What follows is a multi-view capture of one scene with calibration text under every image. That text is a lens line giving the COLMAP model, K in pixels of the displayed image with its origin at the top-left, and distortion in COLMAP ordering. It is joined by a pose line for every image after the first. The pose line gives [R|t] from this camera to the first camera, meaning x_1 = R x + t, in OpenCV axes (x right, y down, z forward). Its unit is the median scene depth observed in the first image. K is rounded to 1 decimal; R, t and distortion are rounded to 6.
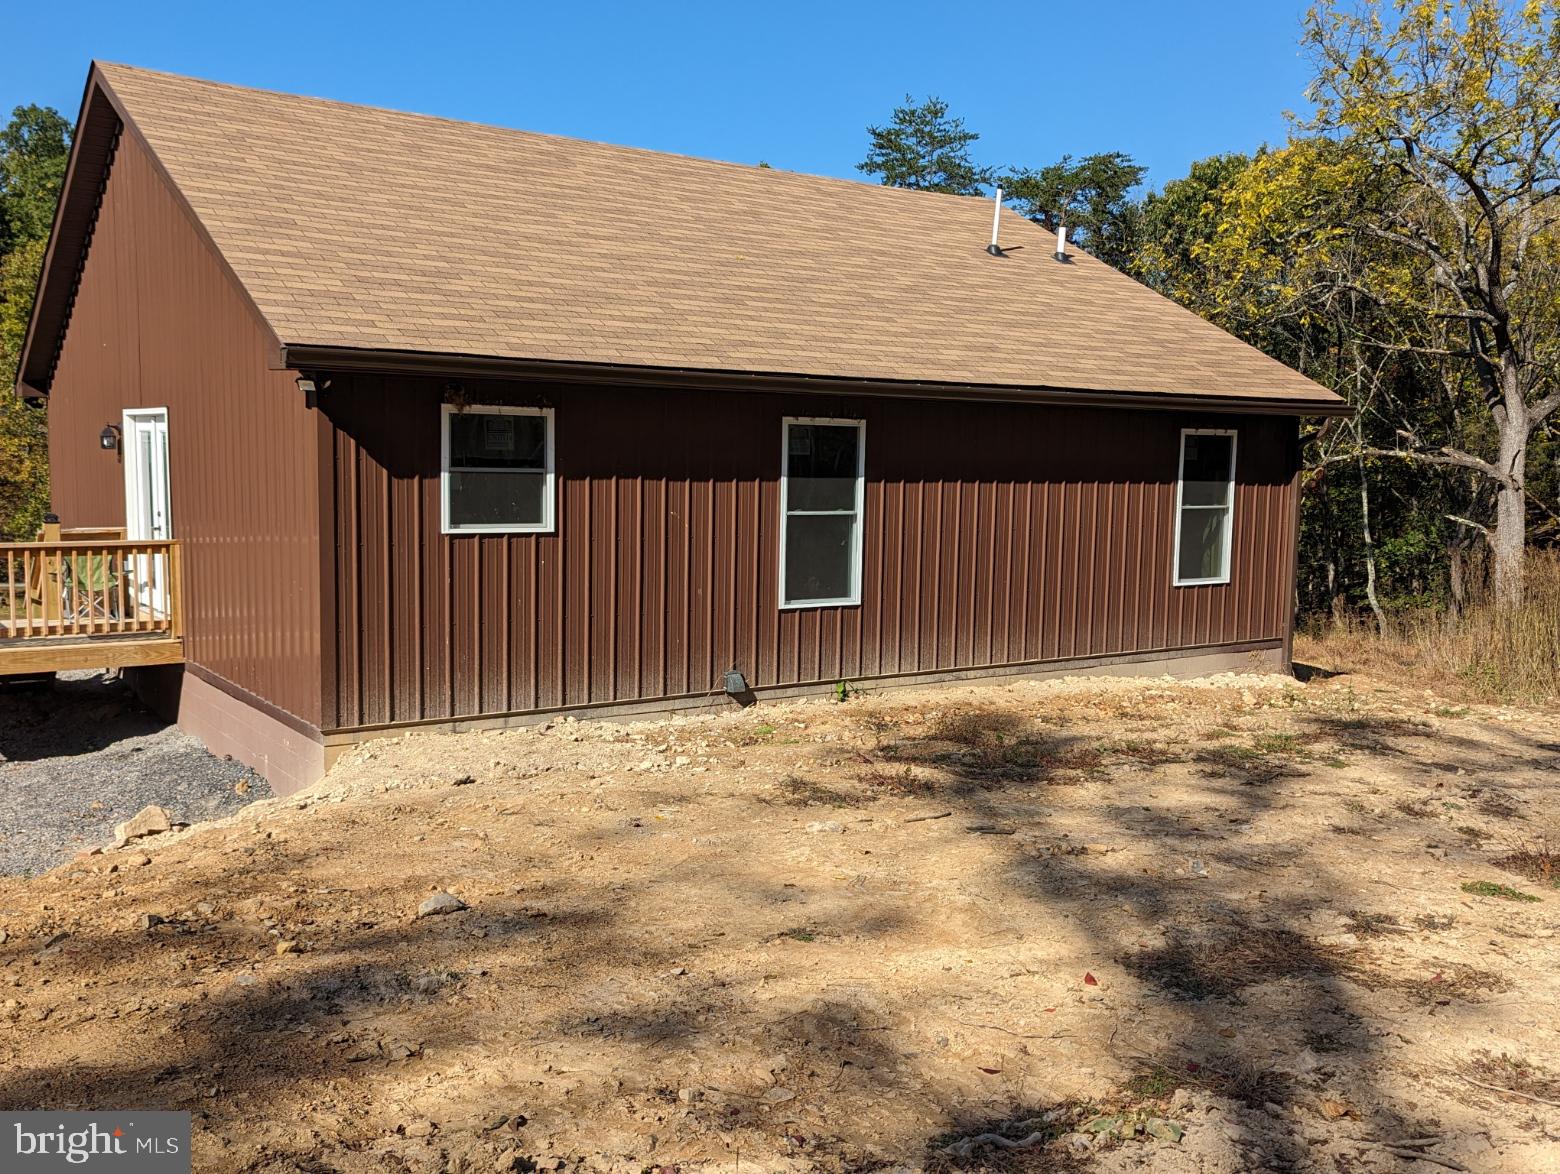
lens RADIAL K [[1411.7, 0, 780.0], [0, 1411.7, 587.0], [0, 0, 1]] dist [0.086286, -0.000450]
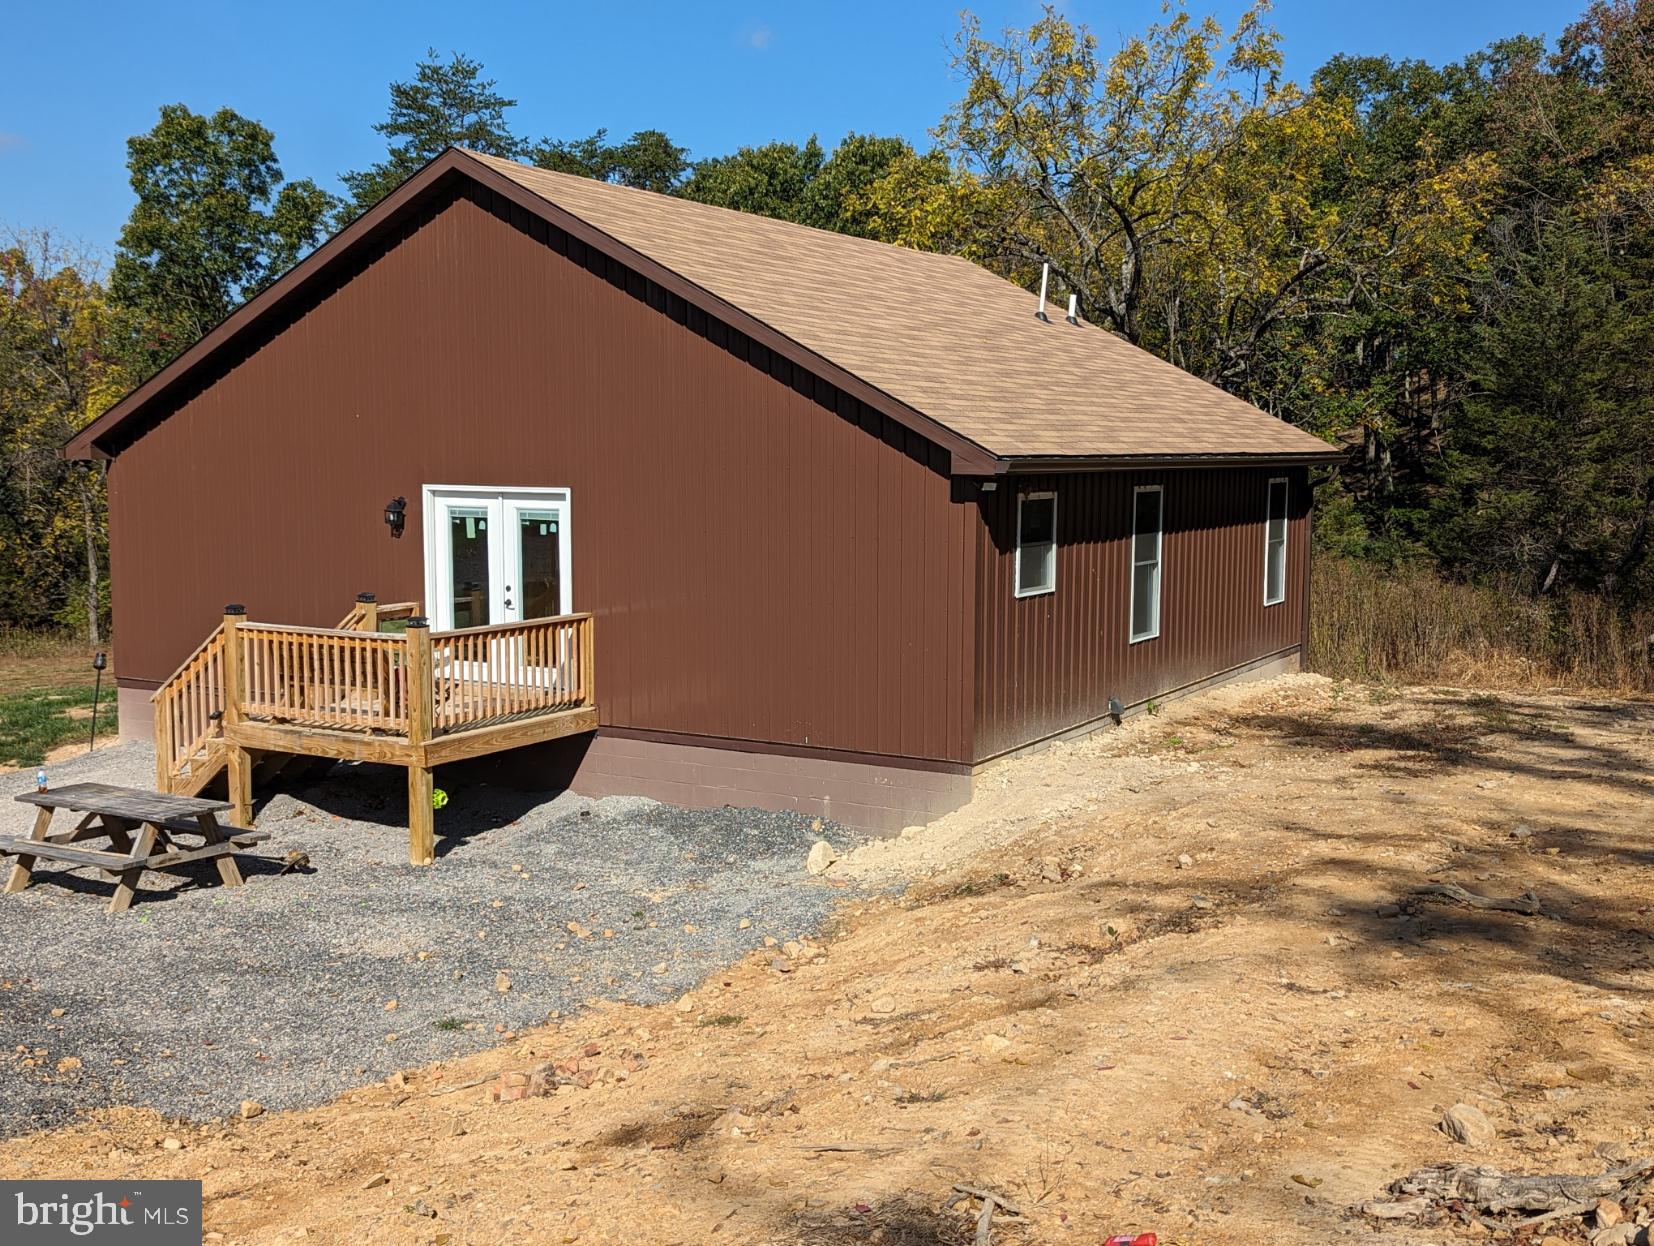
lens RADIAL K [[1741.1, 0, 827.0], [0, 1741.1, 623.0], [0, 0, 1]] dist [0.001045, 0.003417]
pose [[0.909965, -0.053338, 0.411241, -0.633514], [0.051492, 0.998552, 0.015574, -0.029048], [-0.411476, 0.007004, 0.911394, -0.190484]]
